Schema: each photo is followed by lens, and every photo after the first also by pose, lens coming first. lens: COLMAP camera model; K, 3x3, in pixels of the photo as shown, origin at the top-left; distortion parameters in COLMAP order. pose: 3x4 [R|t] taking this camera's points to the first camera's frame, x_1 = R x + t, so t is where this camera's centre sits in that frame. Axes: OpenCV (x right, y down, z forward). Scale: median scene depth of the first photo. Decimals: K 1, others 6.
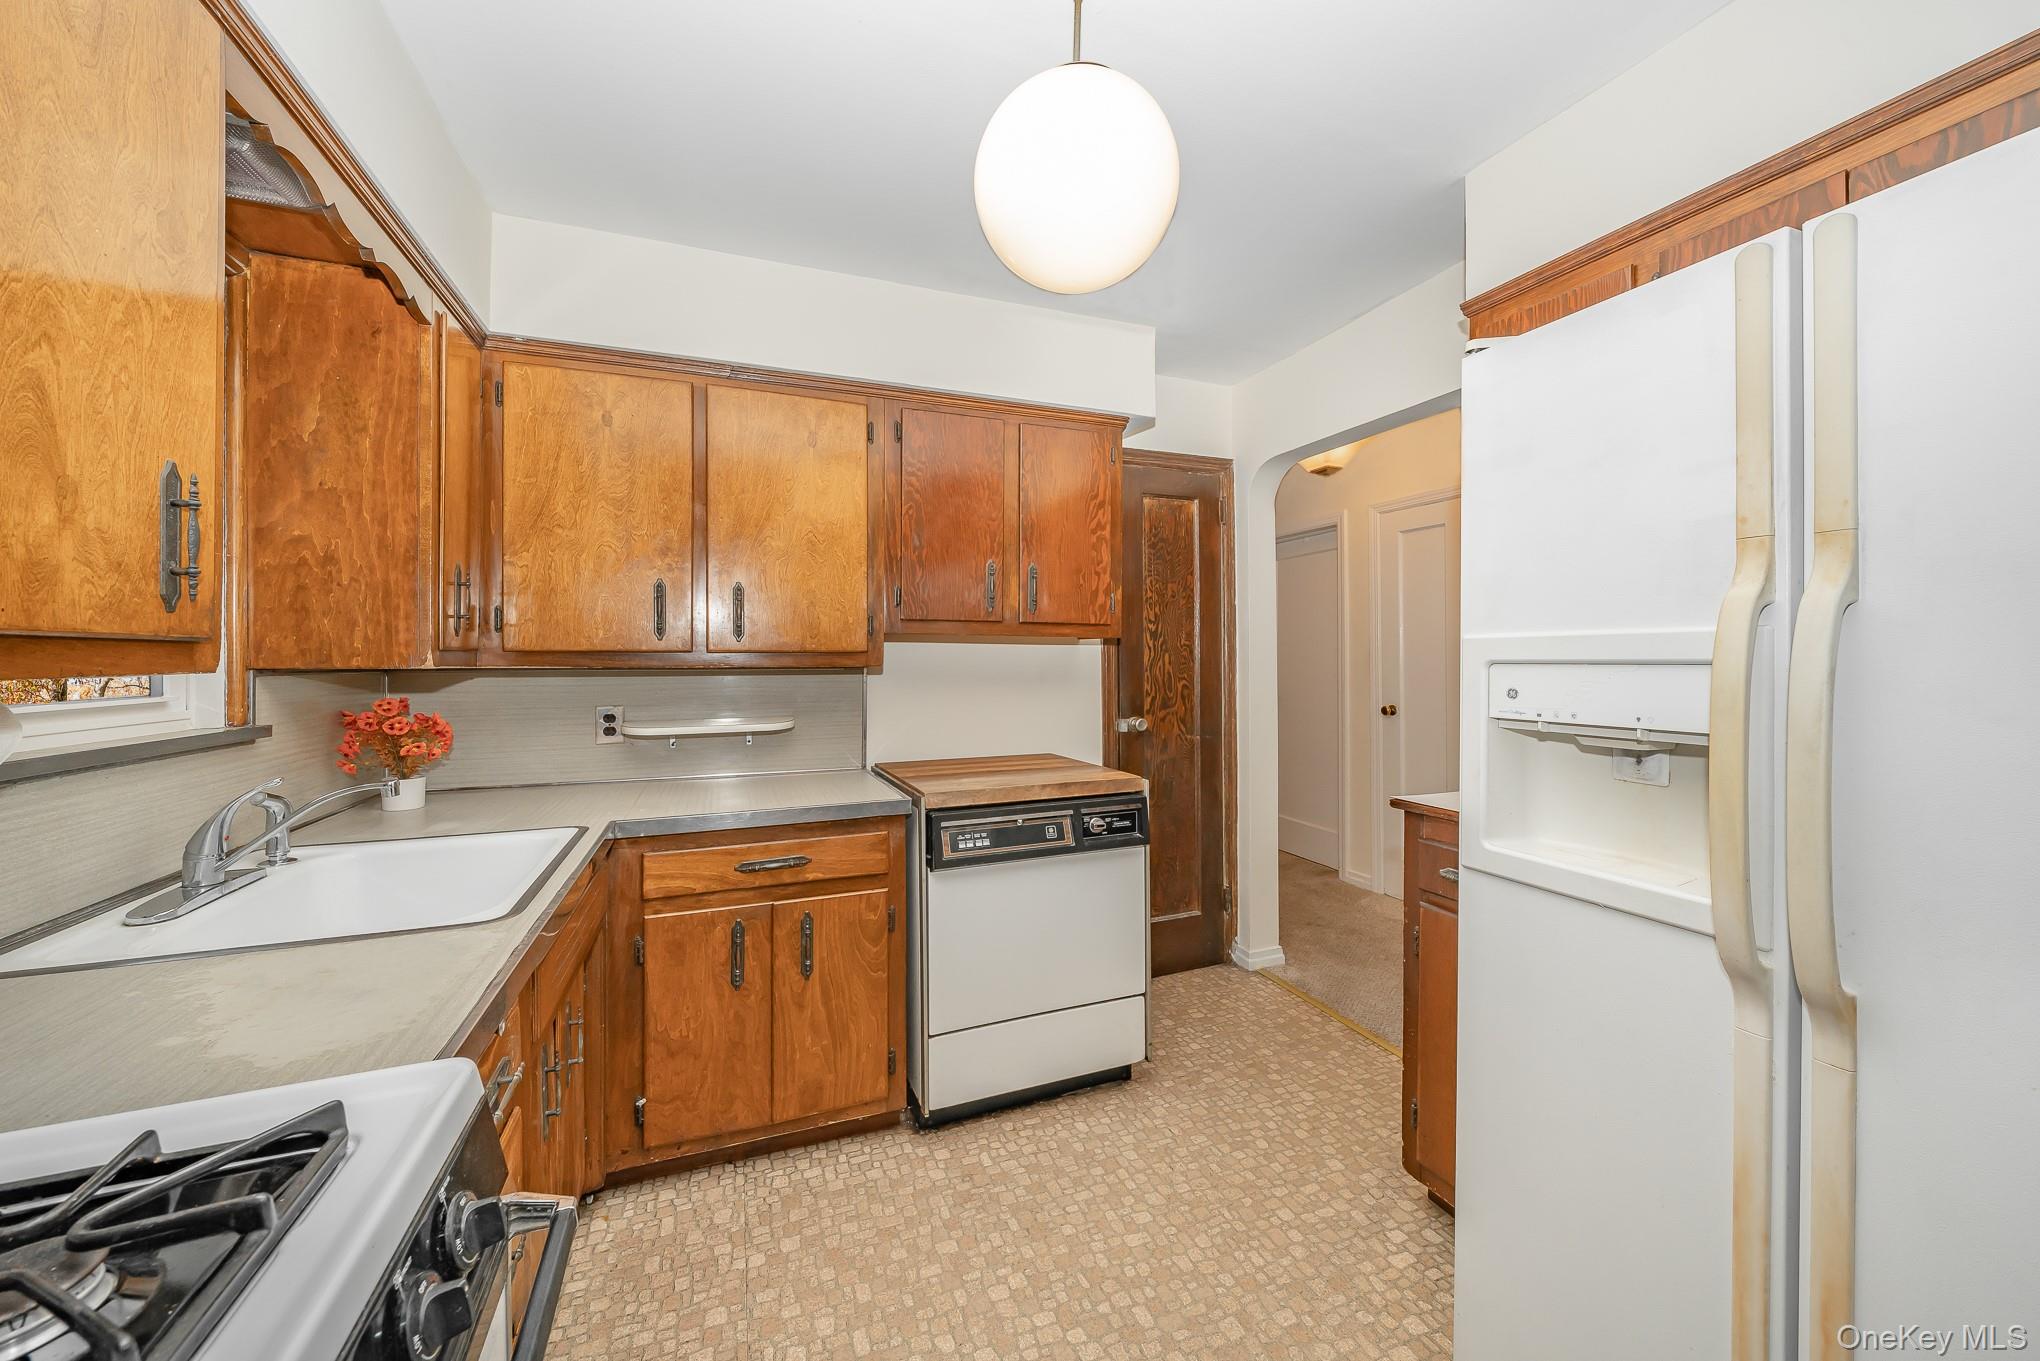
lens RADIAL K [[768.1, 0, 1061.4], [0, 768.1, 659.8], [0, 0, 1]] dist [-0.005521, 0.000049]
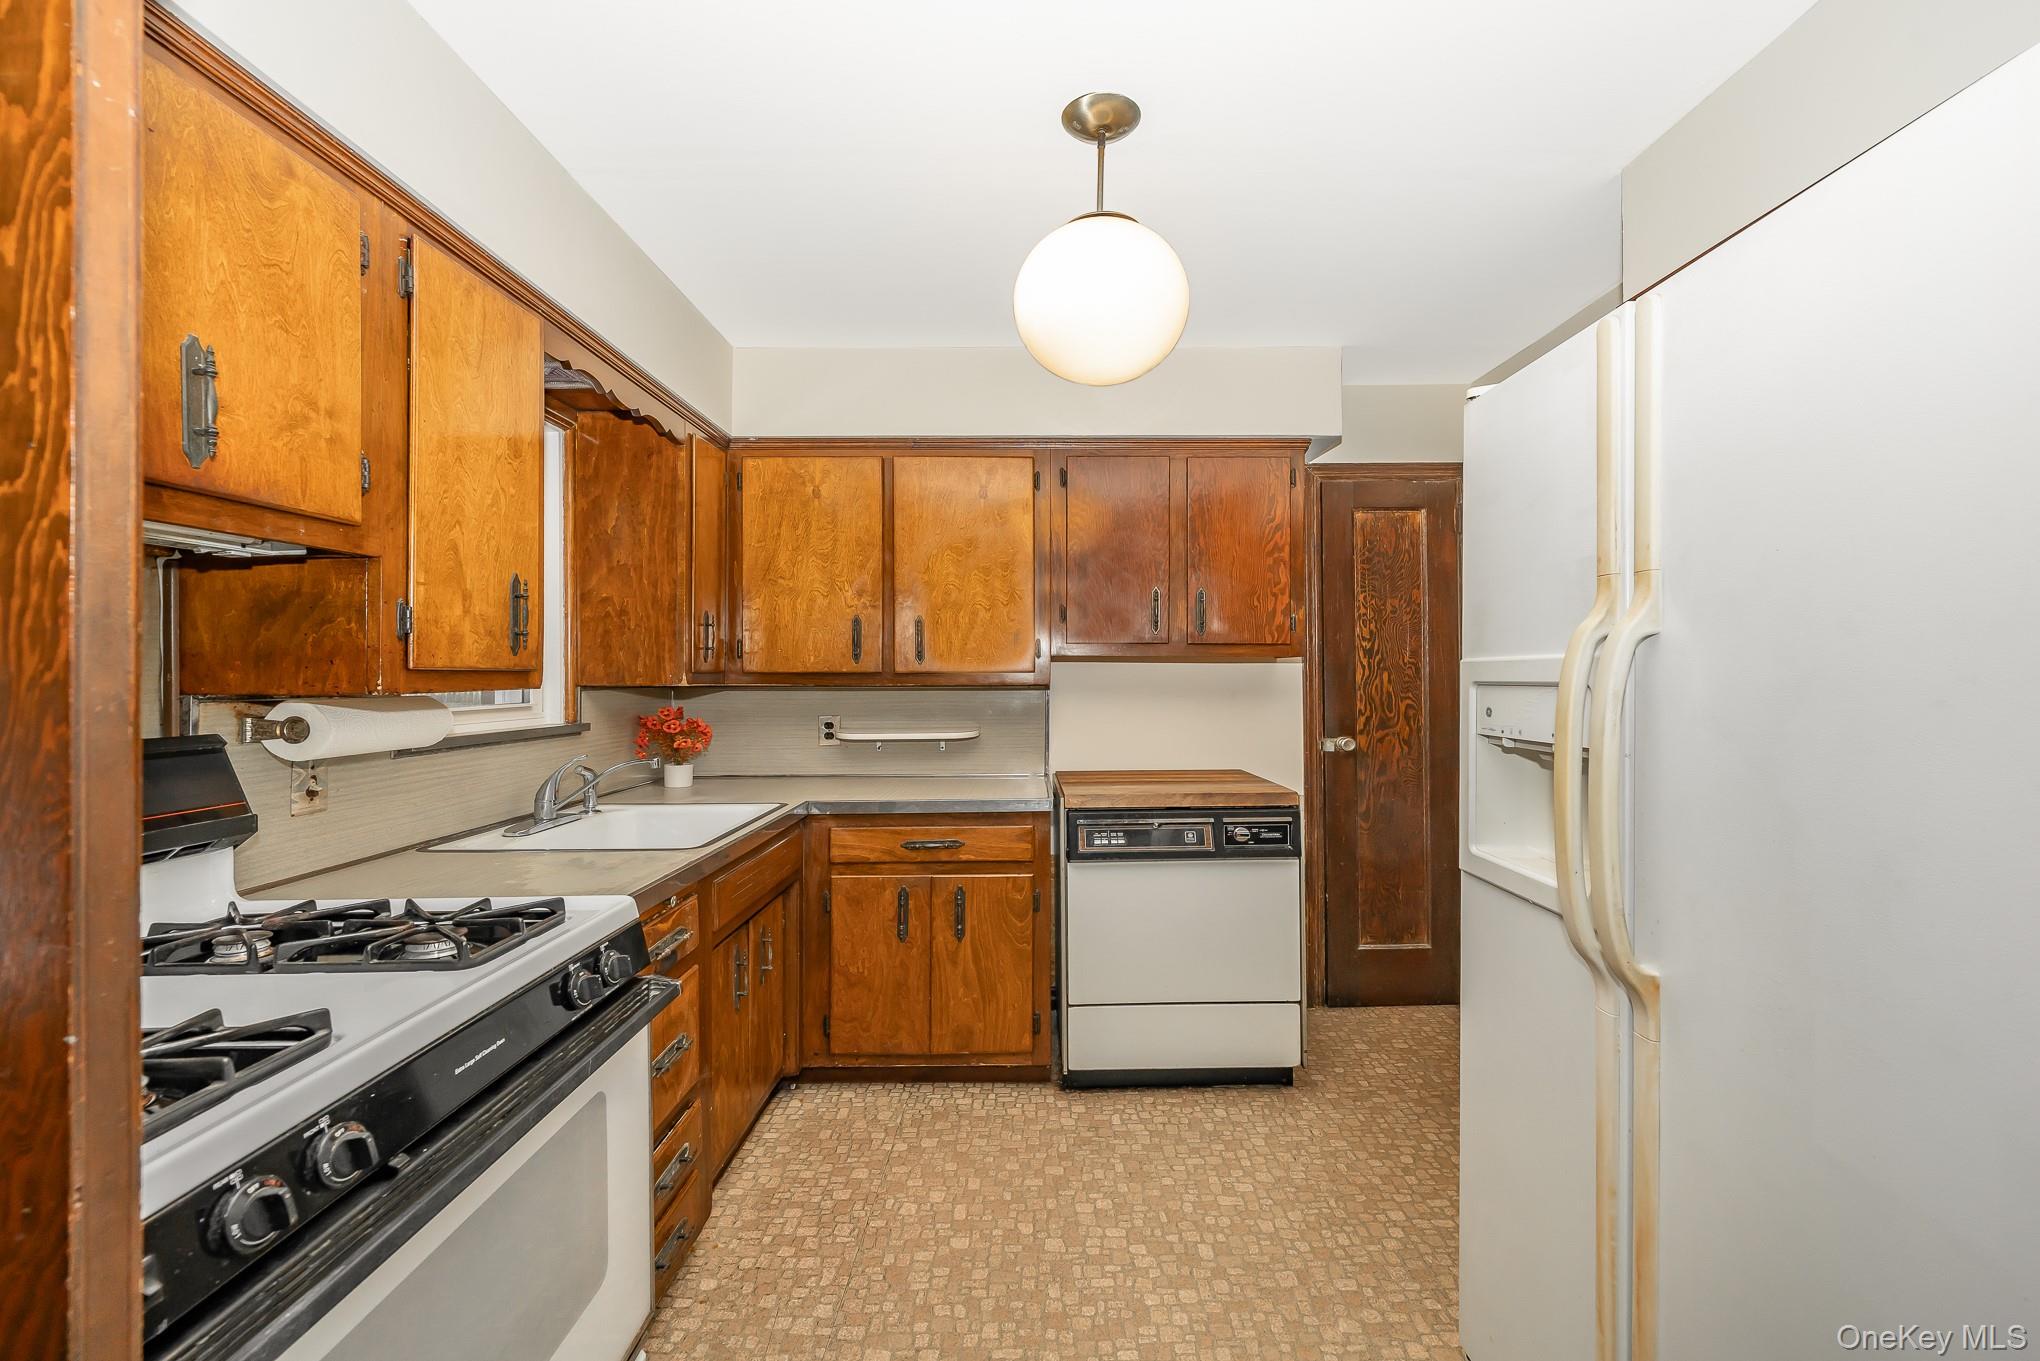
lens RADIAL K [[848.7, 0, 1170.7], [0, 848.7, 675.8], [0, 0, 1]] dist [-0.000352, 0.000036]
pose [[0.966096, 0.000891, -0.258181, 0.340636], [-0.000969, 1.000000, -0.000173, -0.005784], [0.258181, 0.000417, 0.966097, -0.217990]]
